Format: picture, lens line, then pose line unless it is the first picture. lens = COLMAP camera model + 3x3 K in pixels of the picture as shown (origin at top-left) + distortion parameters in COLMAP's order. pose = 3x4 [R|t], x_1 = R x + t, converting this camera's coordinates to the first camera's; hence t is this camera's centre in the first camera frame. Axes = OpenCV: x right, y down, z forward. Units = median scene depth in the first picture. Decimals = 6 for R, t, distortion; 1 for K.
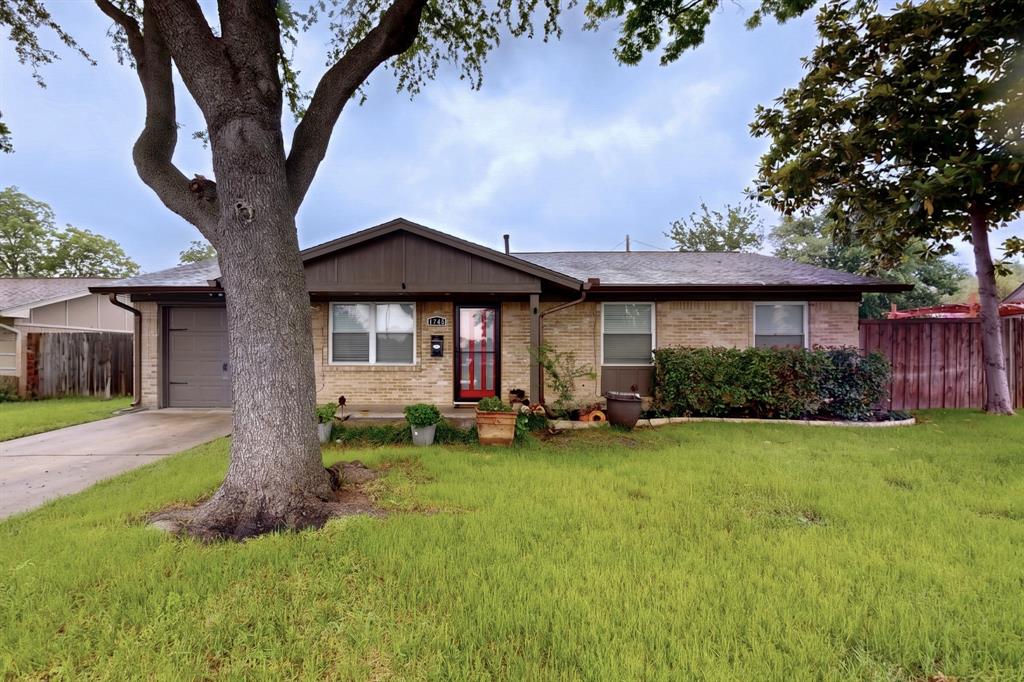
lens RADIAL K [[469.5, 0, 509.8], [0, 469.5, 349.8], [0, 0, 1]] dist [-0.003123, -0.000489]
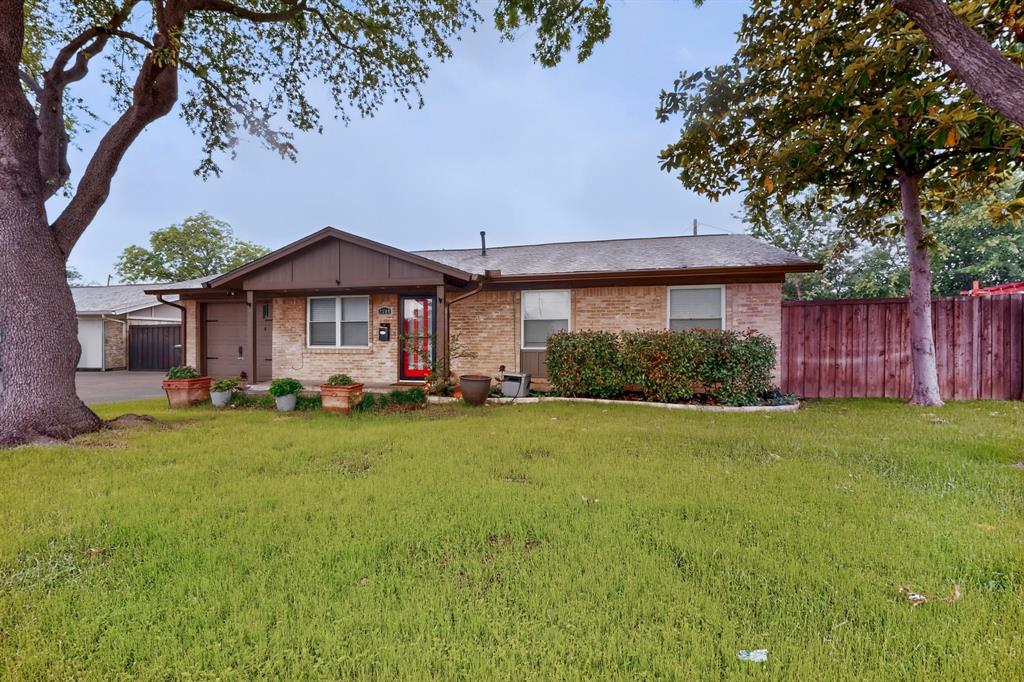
lens RADIAL K [[445.6, 0, 512.9], [0, 445.6, 340.8], [0, 0, 1]] dist [0.000843, 0.000401]
pose [[0.971788, -0.001915, -0.235847, 0.420755], [0.004440, 0.999938, 0.010178, 0.003506], [0.235813, -0.010938, 0.971737, -0.010017]]
